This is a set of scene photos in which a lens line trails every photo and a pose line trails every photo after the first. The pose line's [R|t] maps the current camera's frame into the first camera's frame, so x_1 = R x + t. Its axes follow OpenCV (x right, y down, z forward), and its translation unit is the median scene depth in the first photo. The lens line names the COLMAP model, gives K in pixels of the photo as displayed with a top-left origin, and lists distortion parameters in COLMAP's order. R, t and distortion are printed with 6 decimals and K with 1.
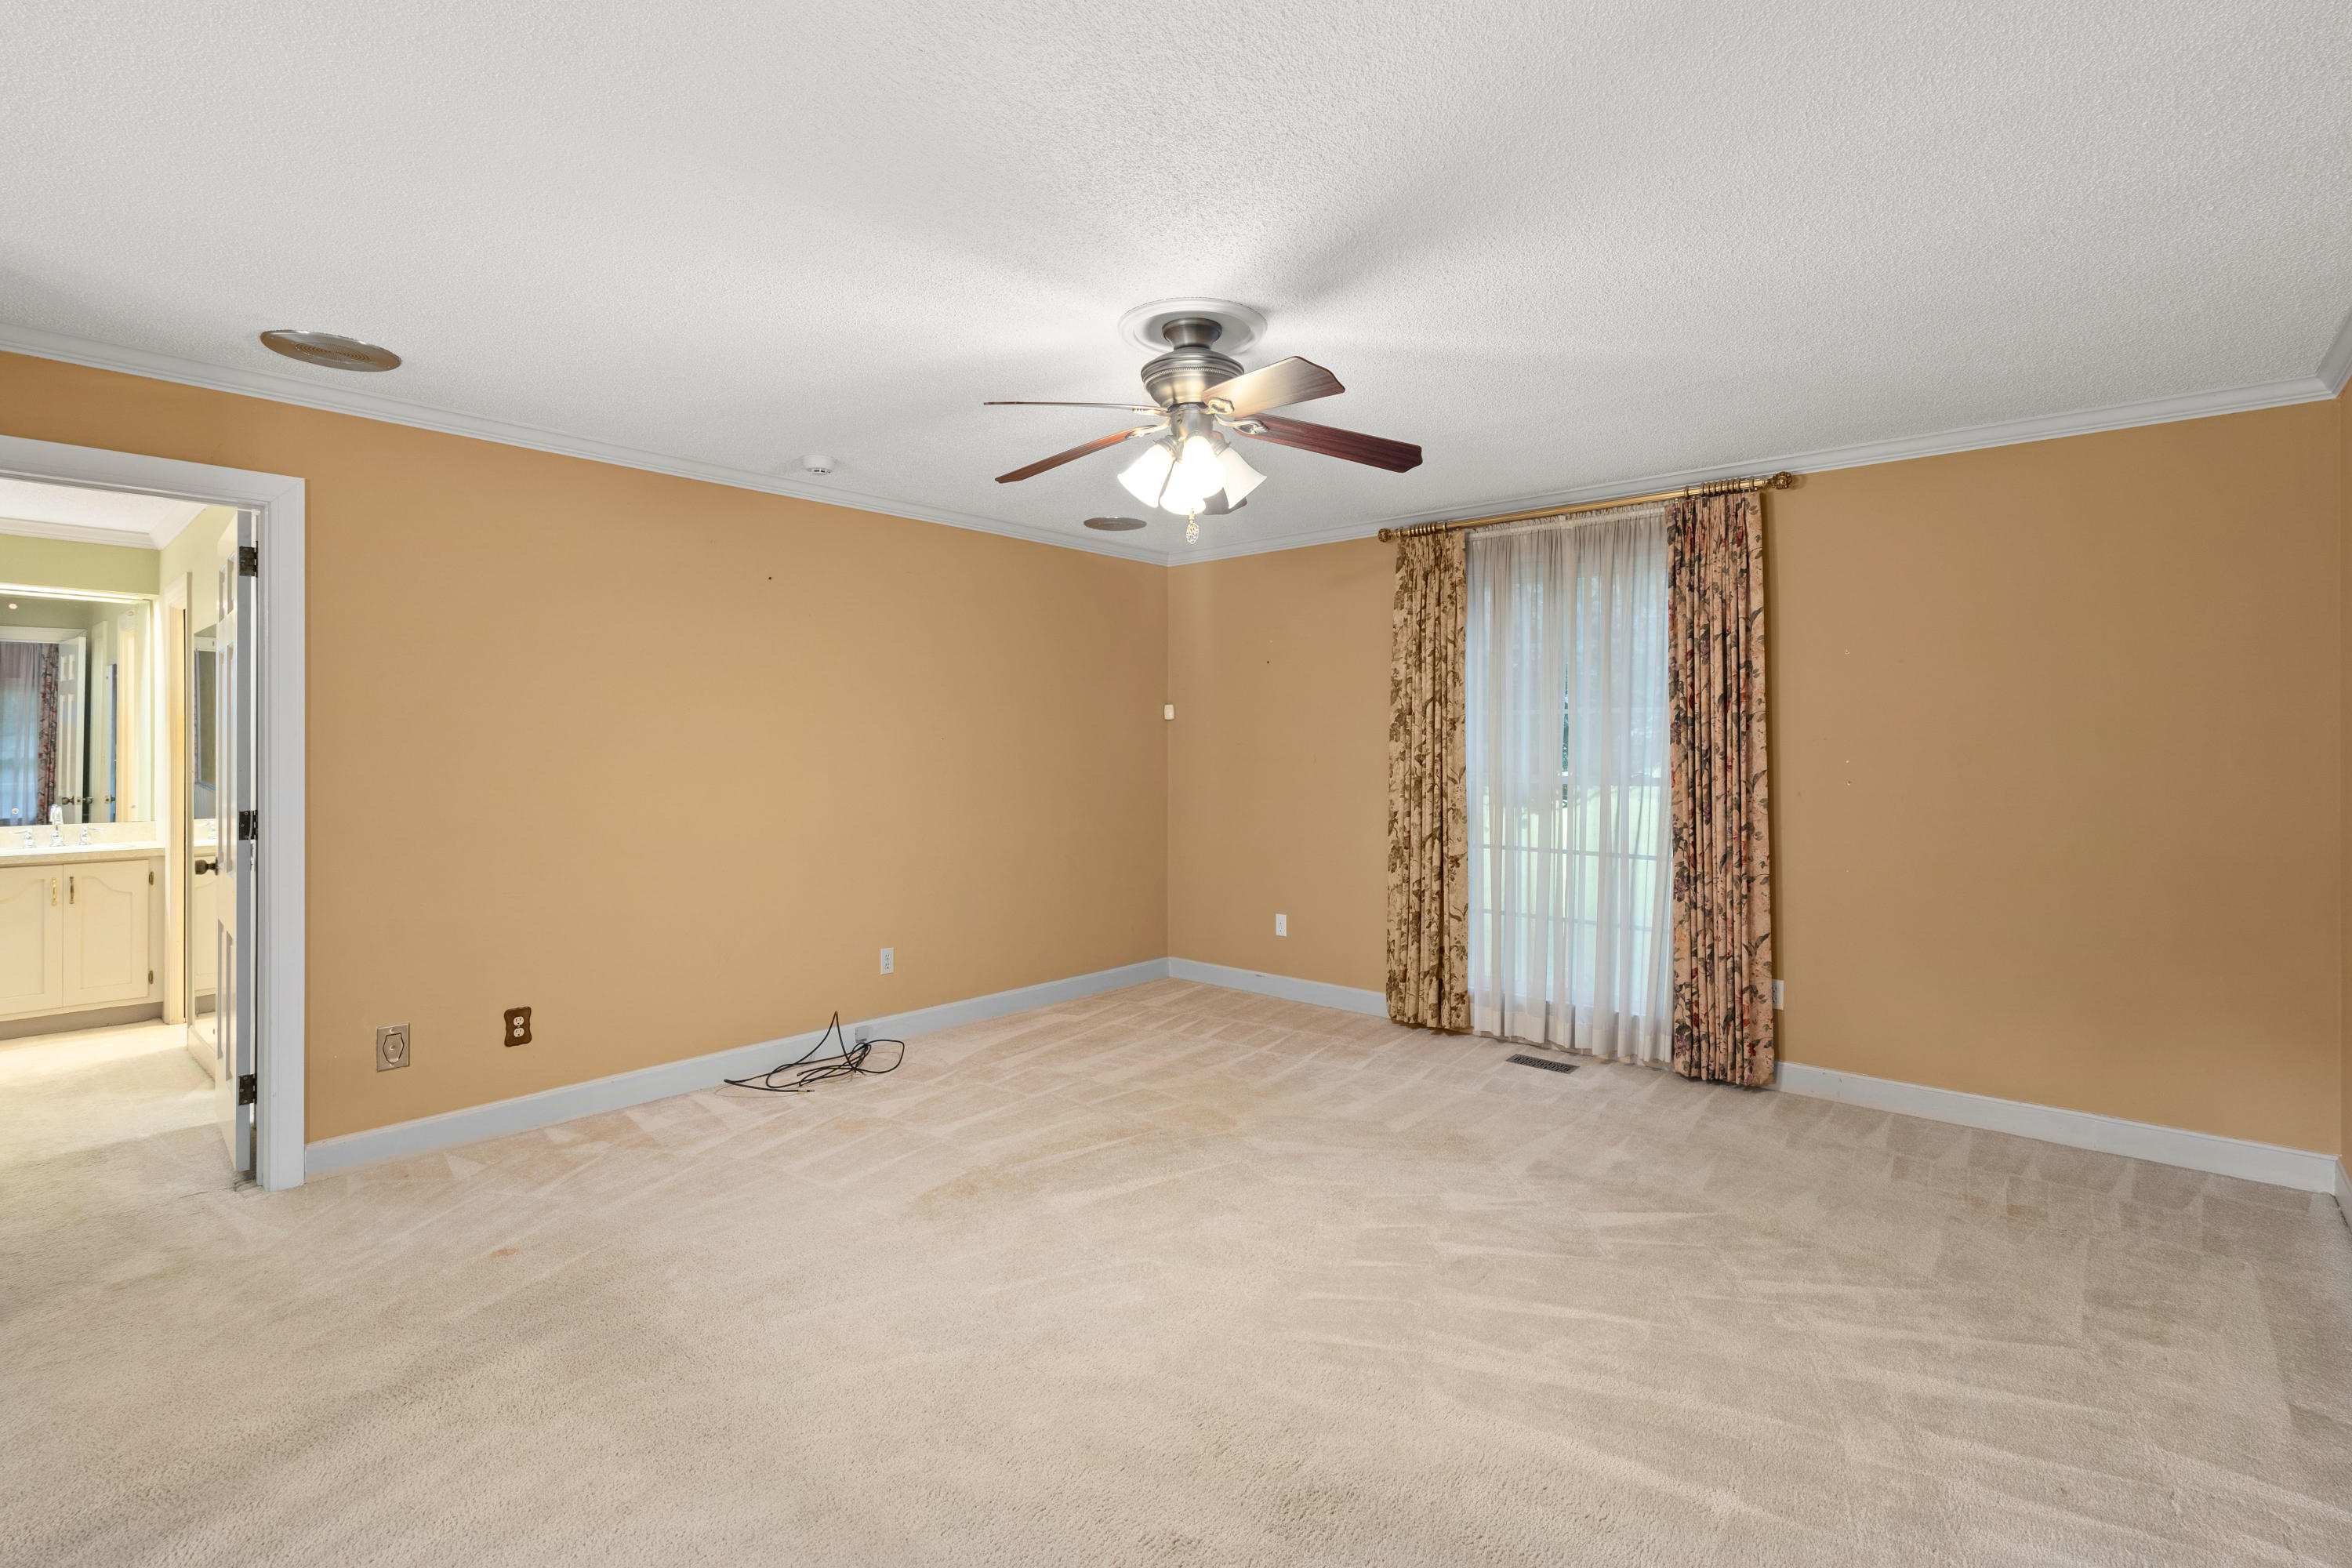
lens RADIAL K [[1095.3, 0, 1283.0], [0, 1095.3, 764.6], [0, 0, 1]] dist [0.003902, 0.000824]
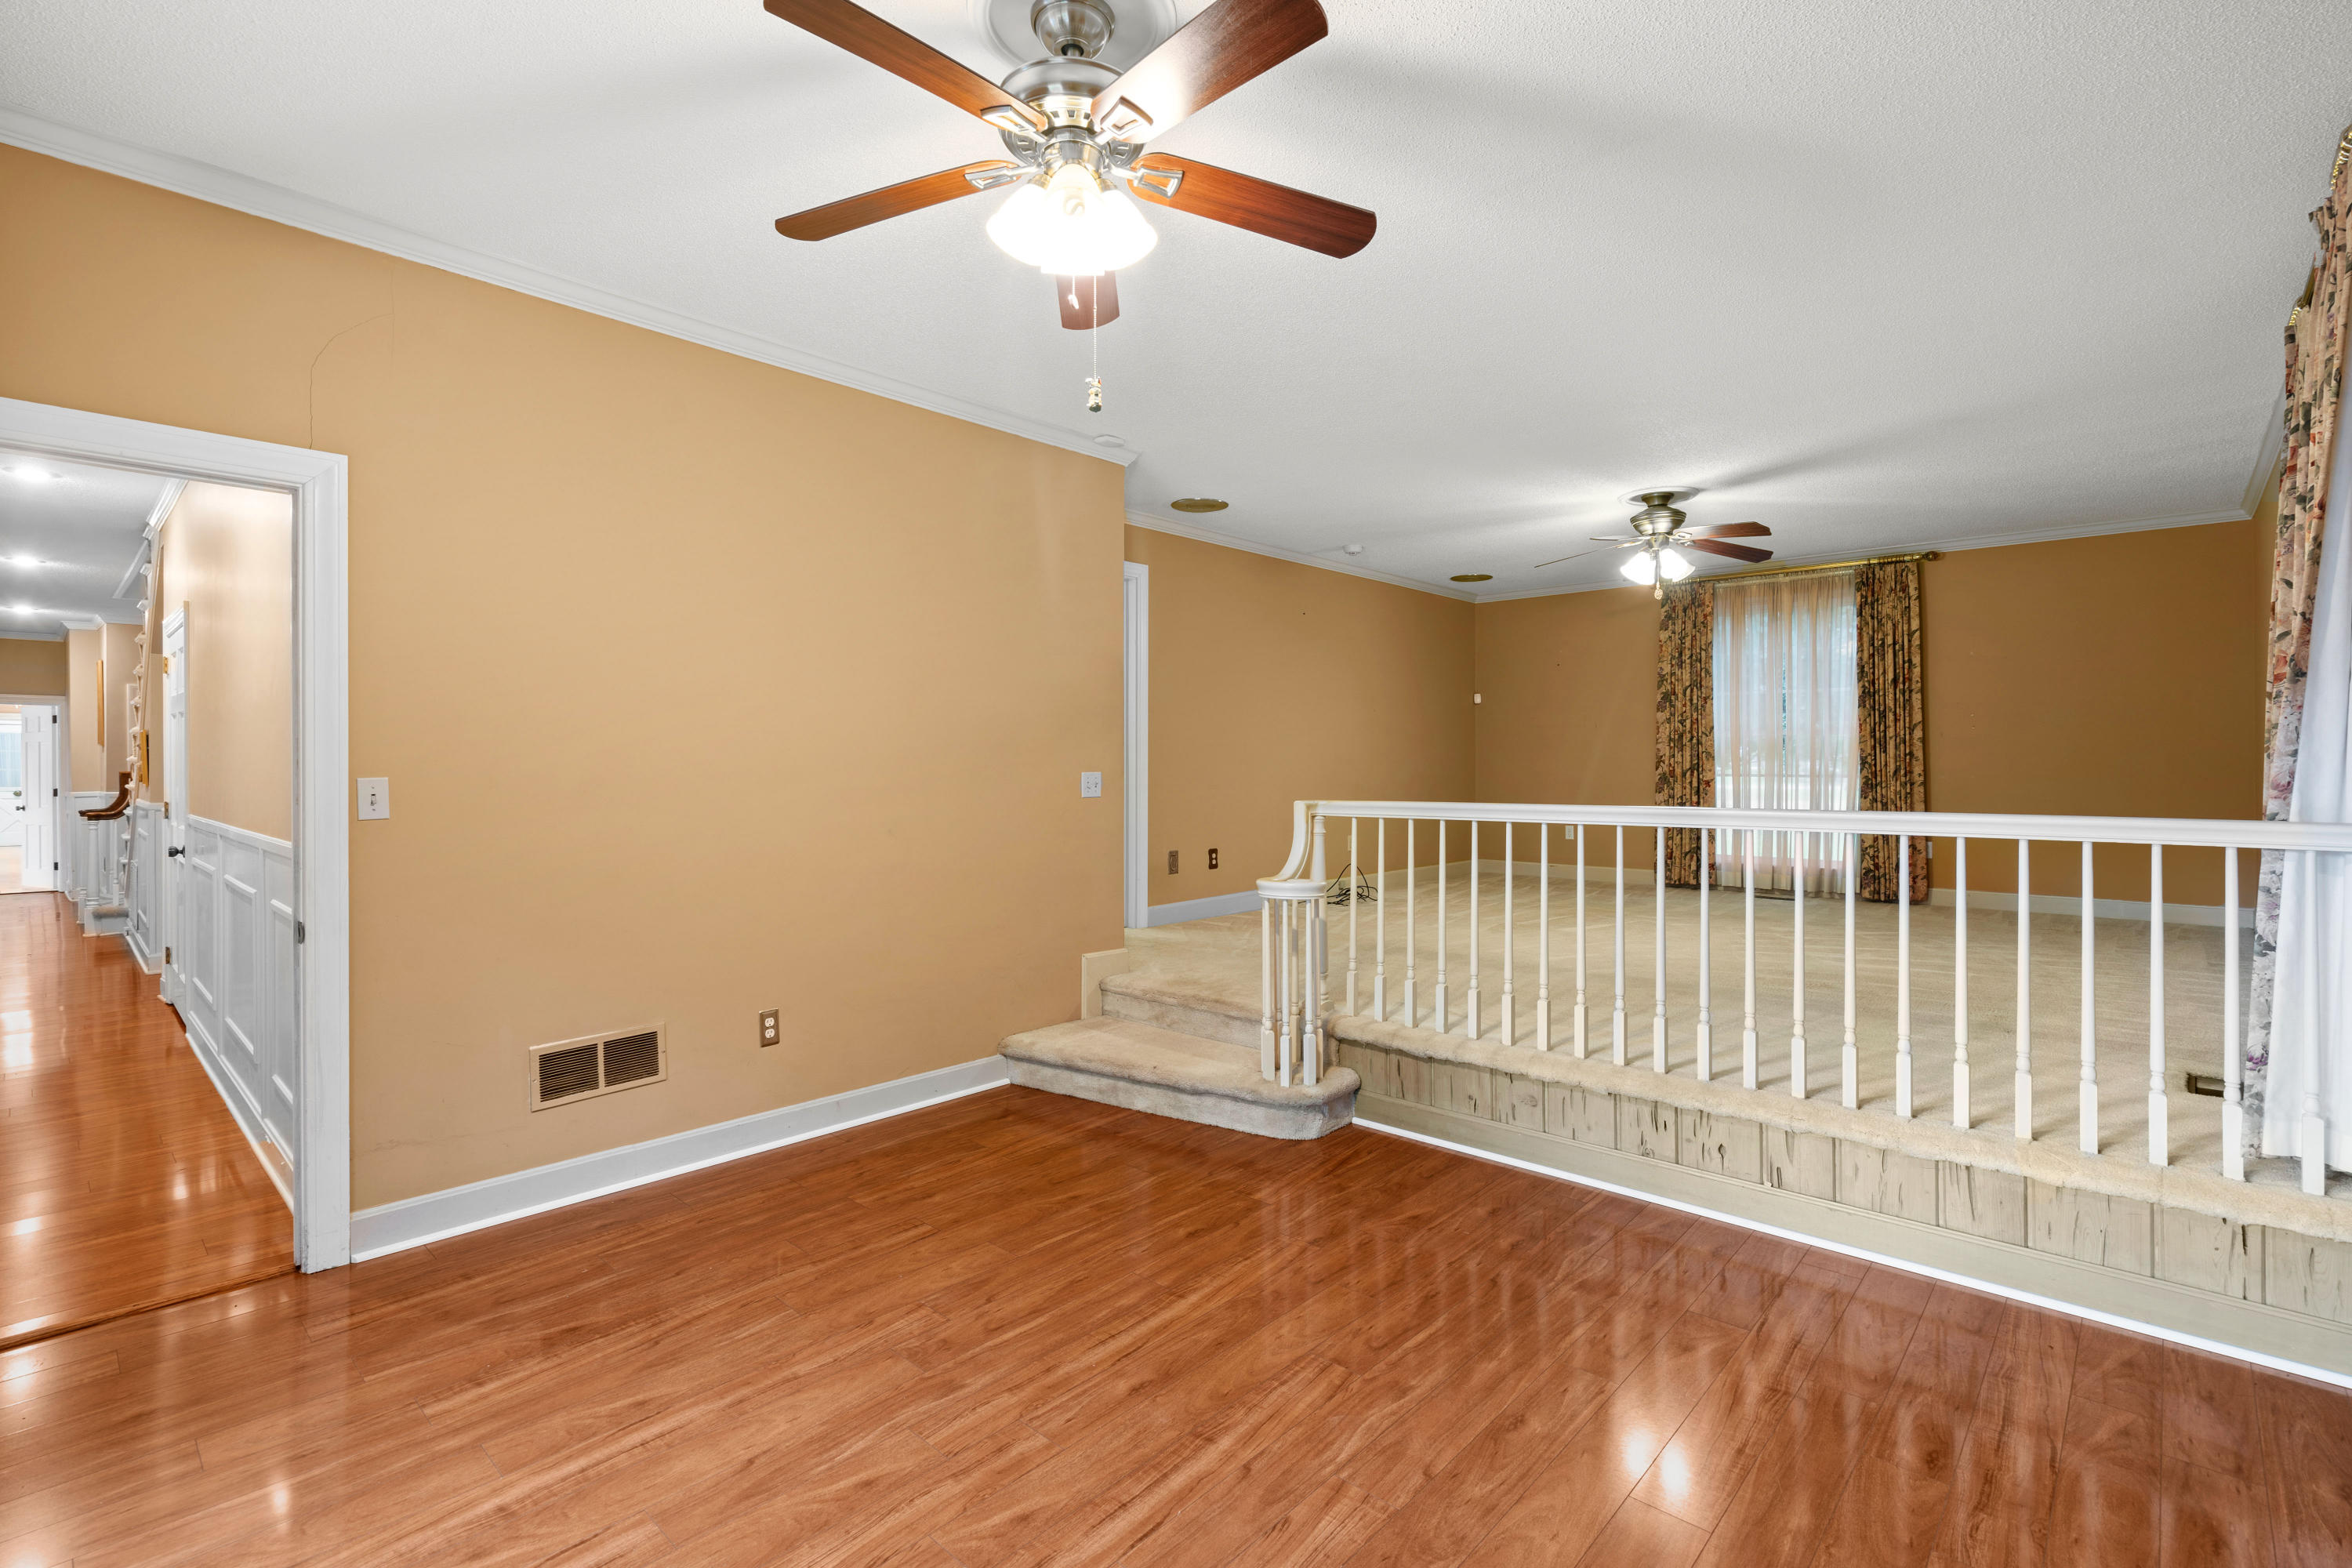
lens RADIAL K [[1077.2, 0, 1193.1], [0, 1077.2, 767.1], [0, 0, 1]] dist [0.006460, -0.000838]
pose [[0.996869, 0.003808, -0.078974, -0.569495], [-0.004984, 0.999880, -0.014693, 0.107366], [0.078909, 0.015041, 0.996768, -0.791880]]
